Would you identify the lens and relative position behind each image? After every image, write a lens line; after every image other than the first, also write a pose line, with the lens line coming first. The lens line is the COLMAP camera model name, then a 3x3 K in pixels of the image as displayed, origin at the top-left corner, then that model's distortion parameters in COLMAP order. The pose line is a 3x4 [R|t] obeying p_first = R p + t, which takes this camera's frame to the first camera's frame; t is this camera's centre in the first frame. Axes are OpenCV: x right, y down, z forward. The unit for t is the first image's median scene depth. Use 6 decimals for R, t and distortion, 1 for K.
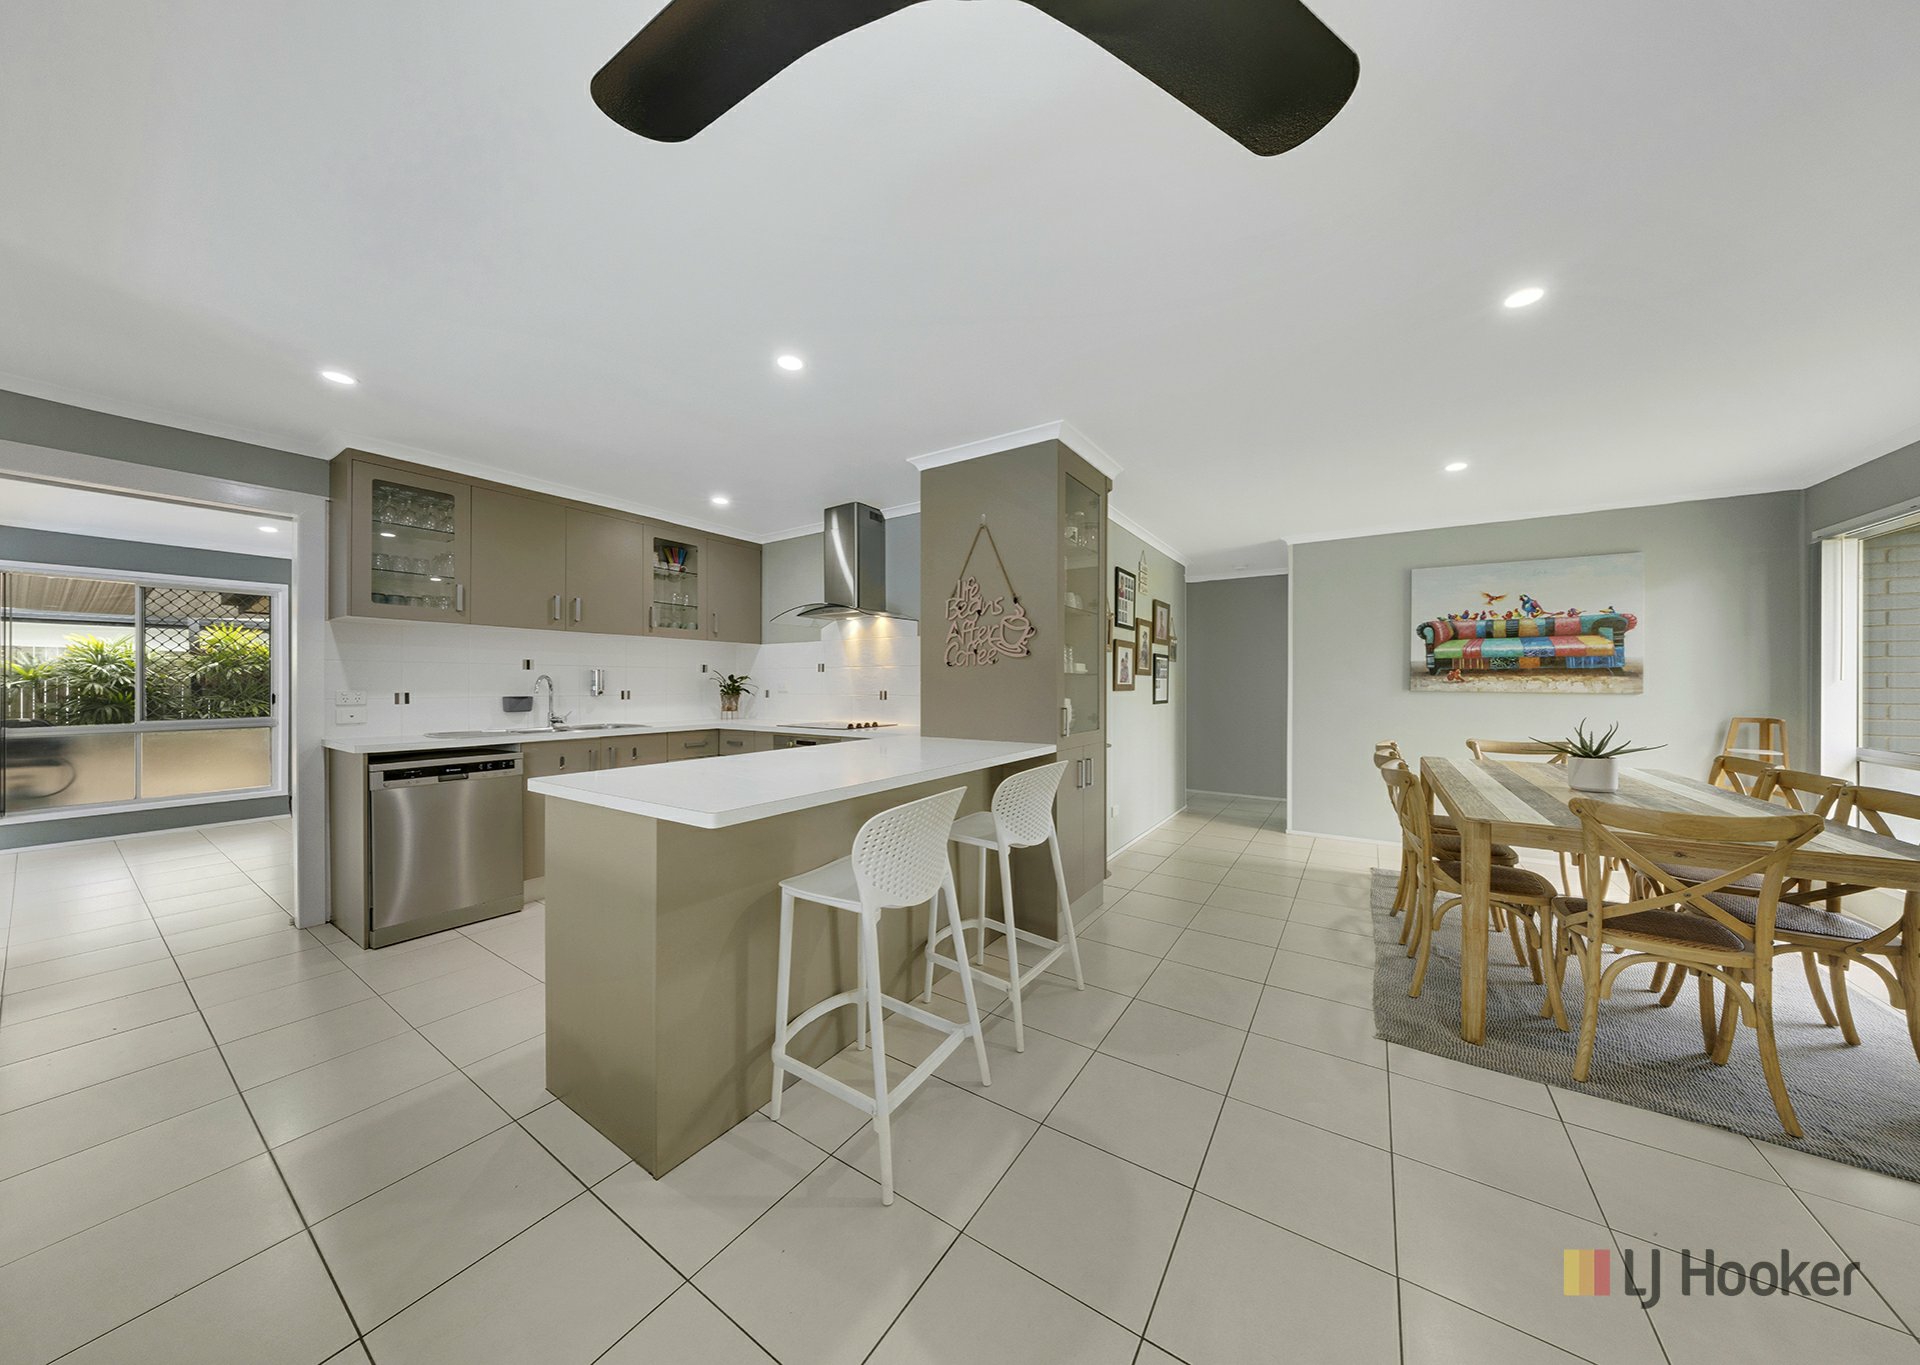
lens RADIAL K [[605.2, 0, 960.0], [0, 605.2, 682.5], [0, 0, 1]] dist [0.013200, 0.000026]
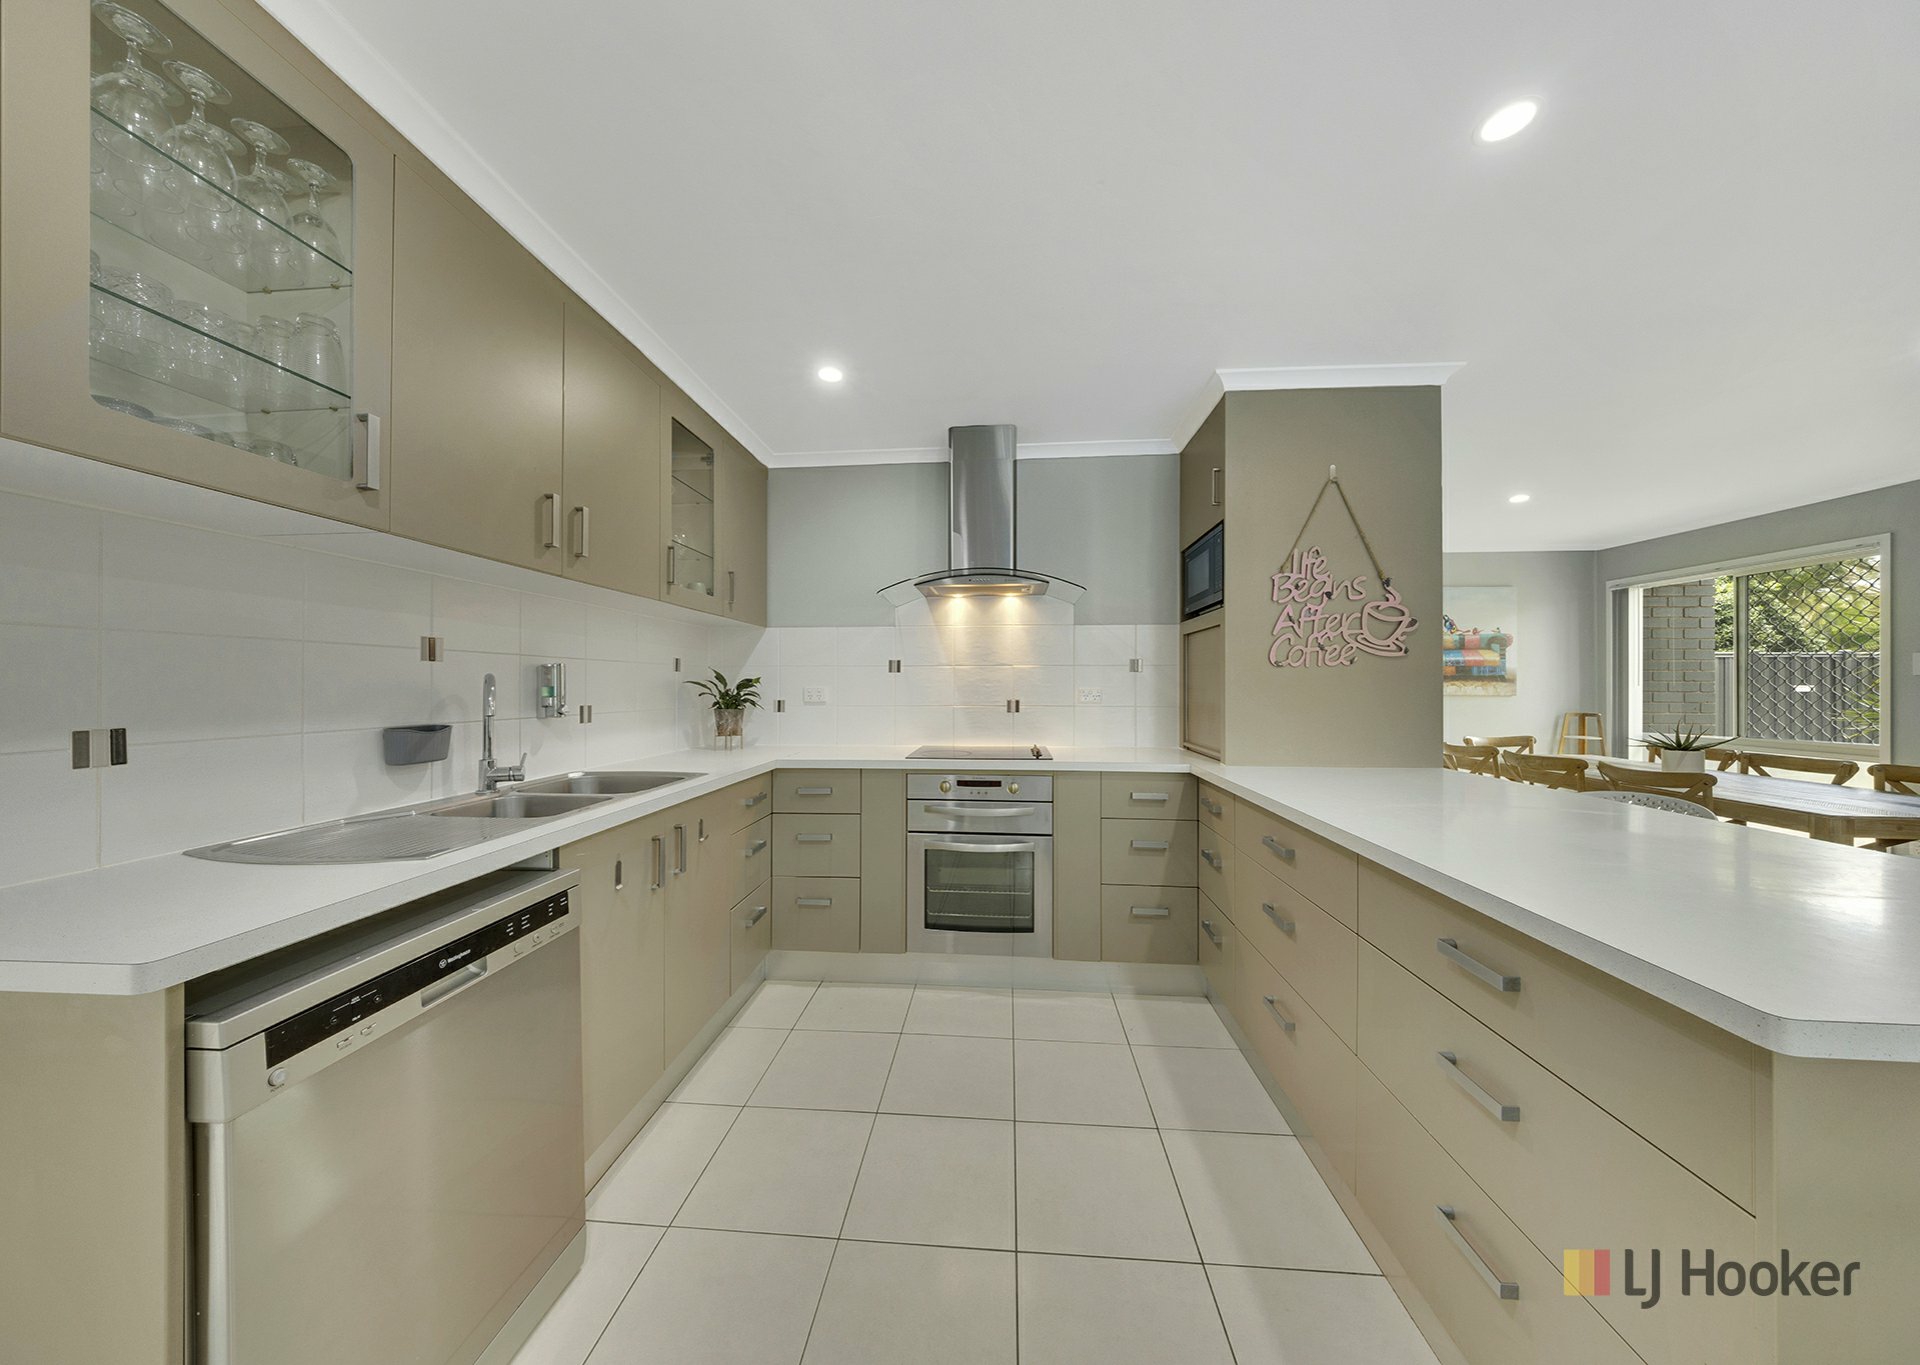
lens RADIAL K [[605.2, 0, 960.0], [0, 605.2, 682.5], [0, 0, 1]] dist [0.013200, 0.000026]
pose [[0.878193, 0.002062, 0.478303, -0.541453], [0.000112, 0.999990, -0.004516, -0.003675], [-0.478307, 0.004019, 0.878184, 0.417177]]
